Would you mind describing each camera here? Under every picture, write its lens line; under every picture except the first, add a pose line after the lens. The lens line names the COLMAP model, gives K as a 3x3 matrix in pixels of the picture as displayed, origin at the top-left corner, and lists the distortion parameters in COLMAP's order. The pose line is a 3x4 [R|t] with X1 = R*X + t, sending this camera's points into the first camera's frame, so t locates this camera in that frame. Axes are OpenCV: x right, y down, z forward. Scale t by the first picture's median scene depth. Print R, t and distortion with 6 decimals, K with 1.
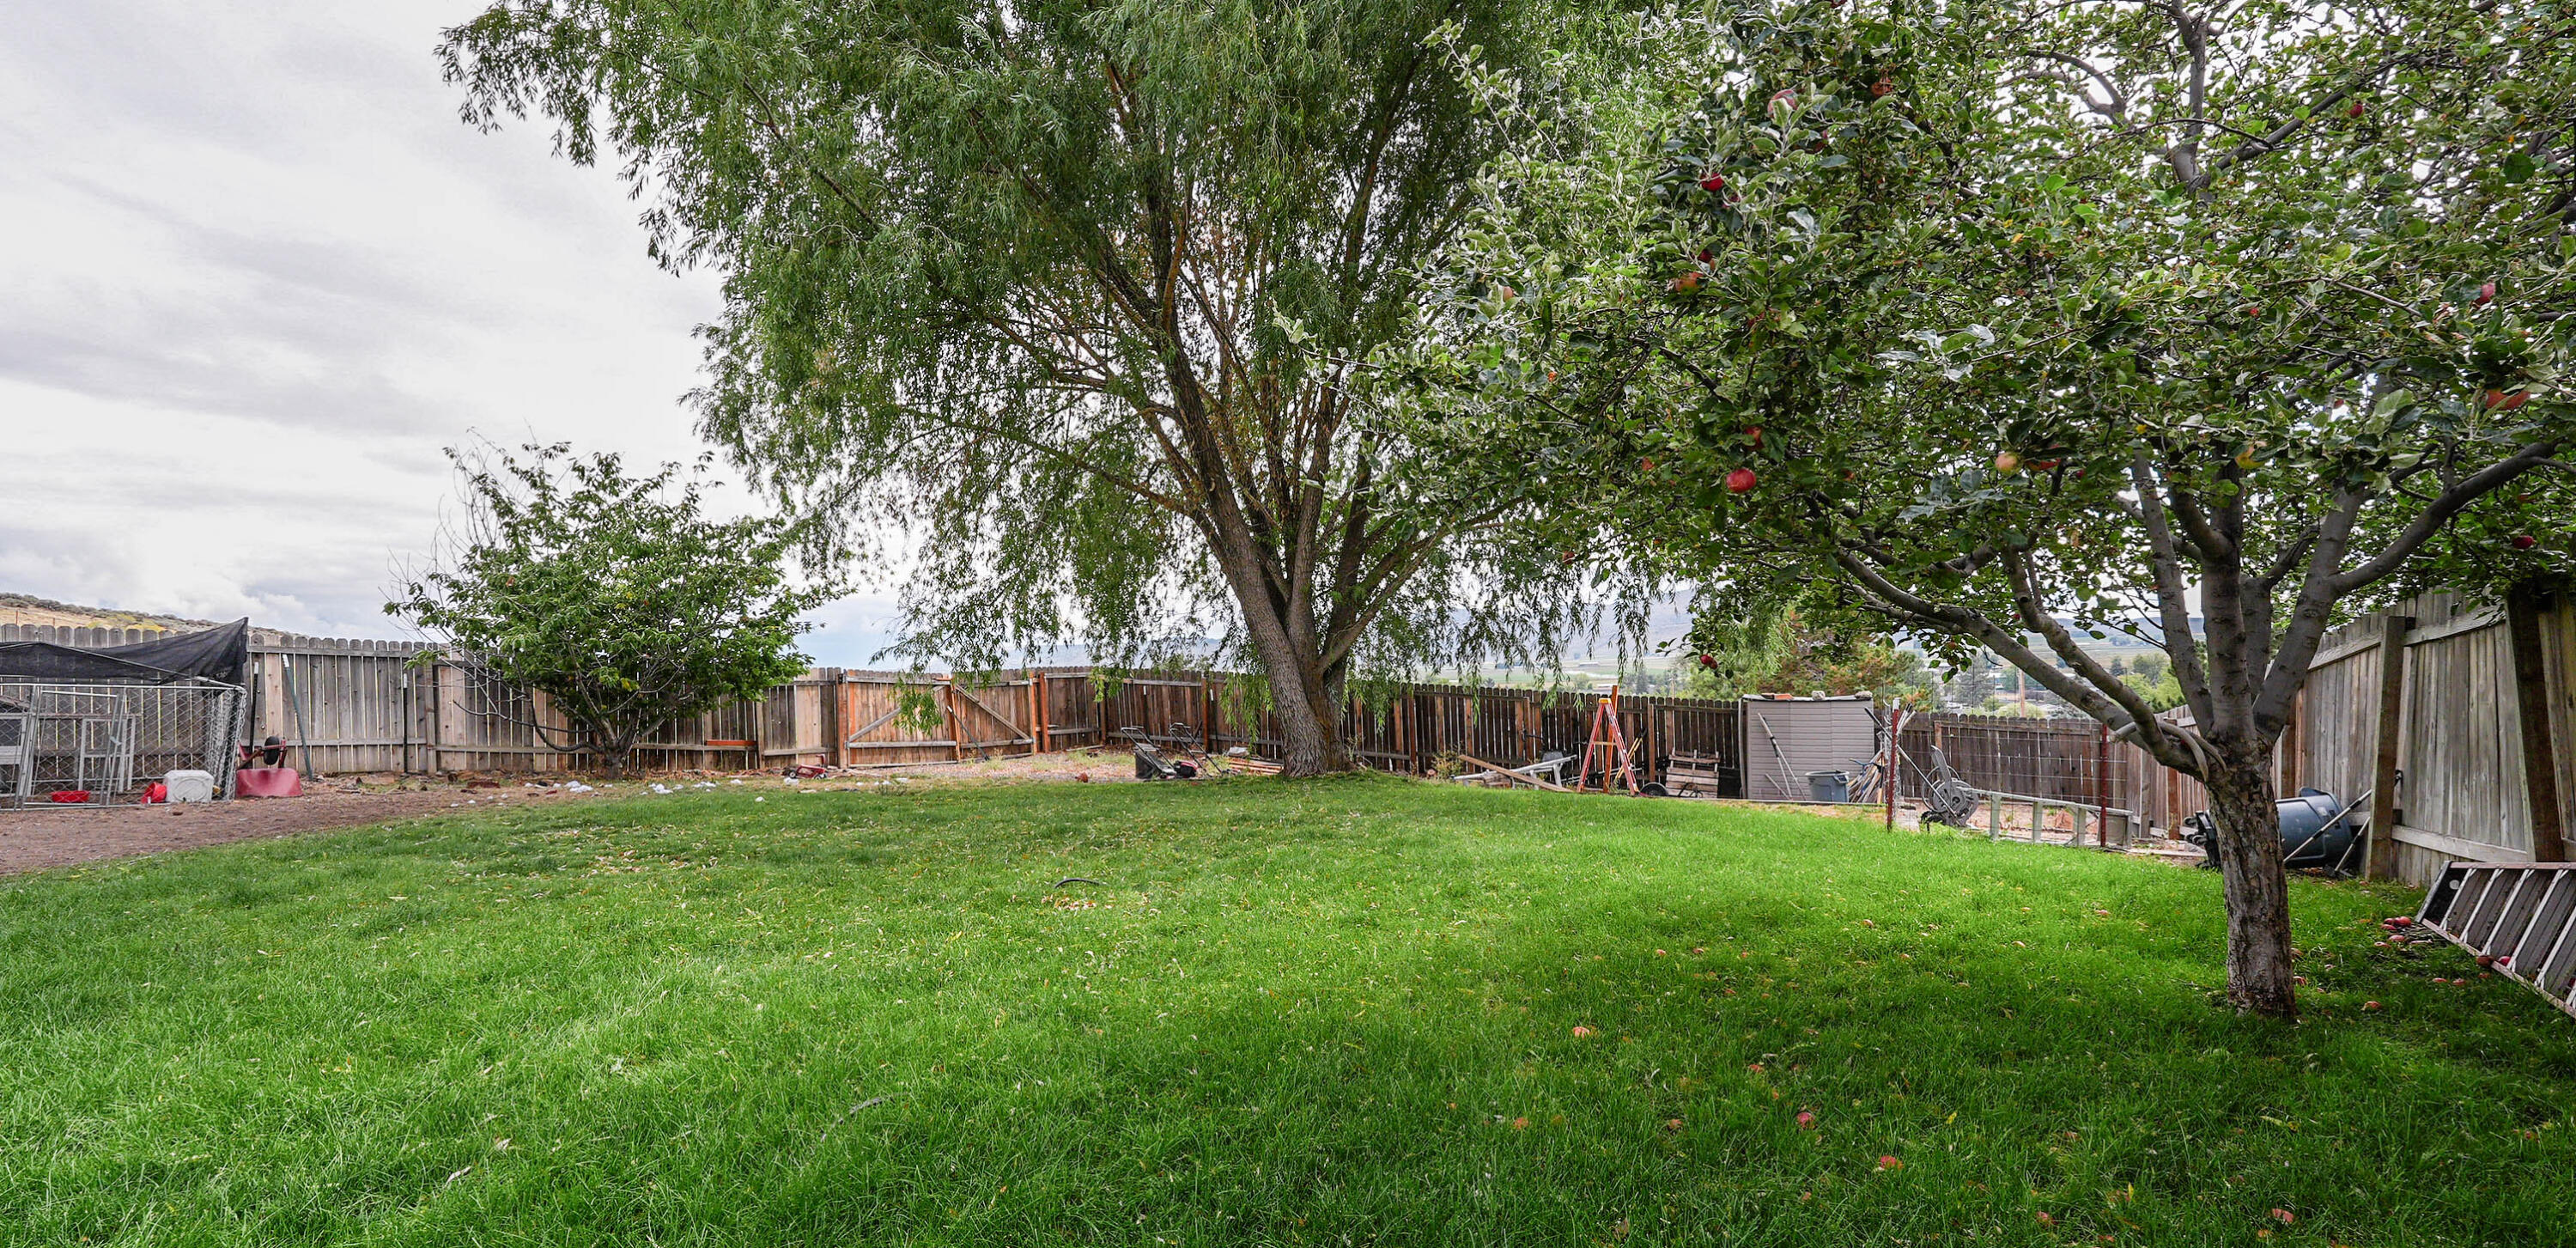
lens RADIAL K [[1132.2, 0, 1288.0], [0, 1132.2, 624.0], [0, 0, 1]] dist [0.002380, 0.000341]
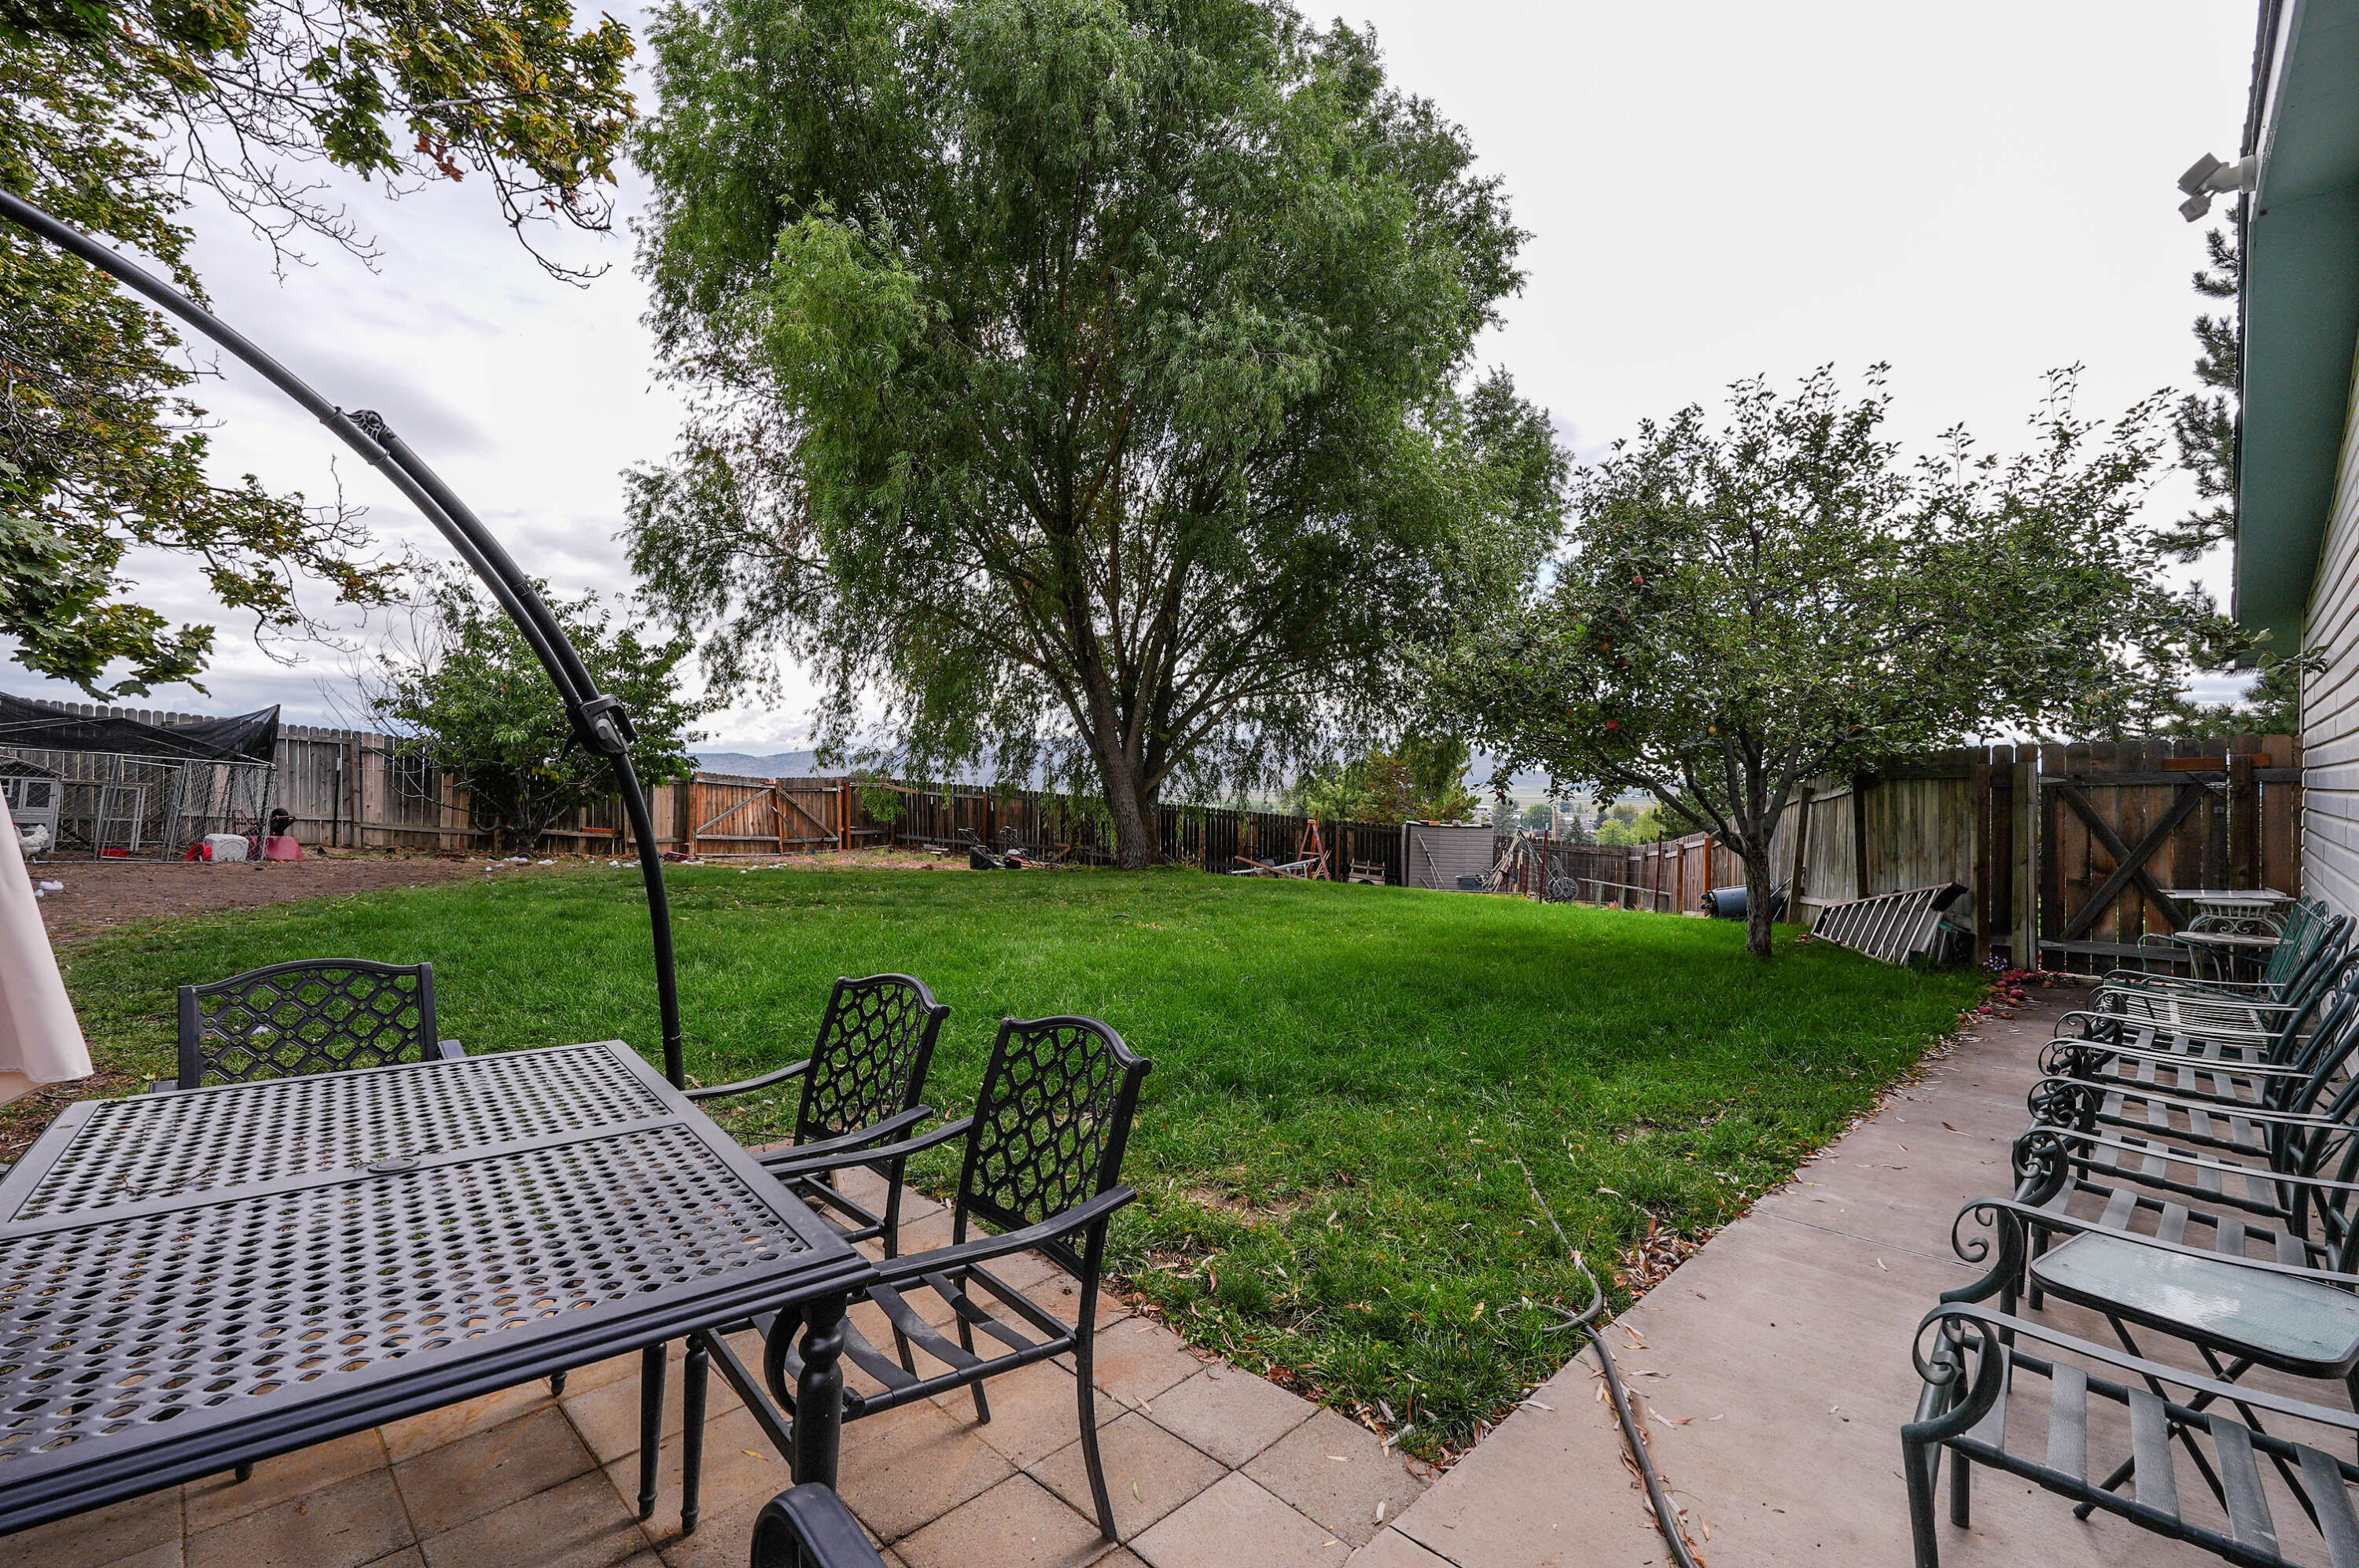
lens RADIAL K [[1046.9, 0, 1178.3], [0, 1046.9, 745.1], [0, 0, 1]] dist [0.000659, 0.000249]
pose [[0.967978, 0.054097, 0.245135, -0.225132], [-0.052784, 0.998535, -0.011929, -0.000560], [-0.245421, -0.001393, 0.969416, -0.209938]]
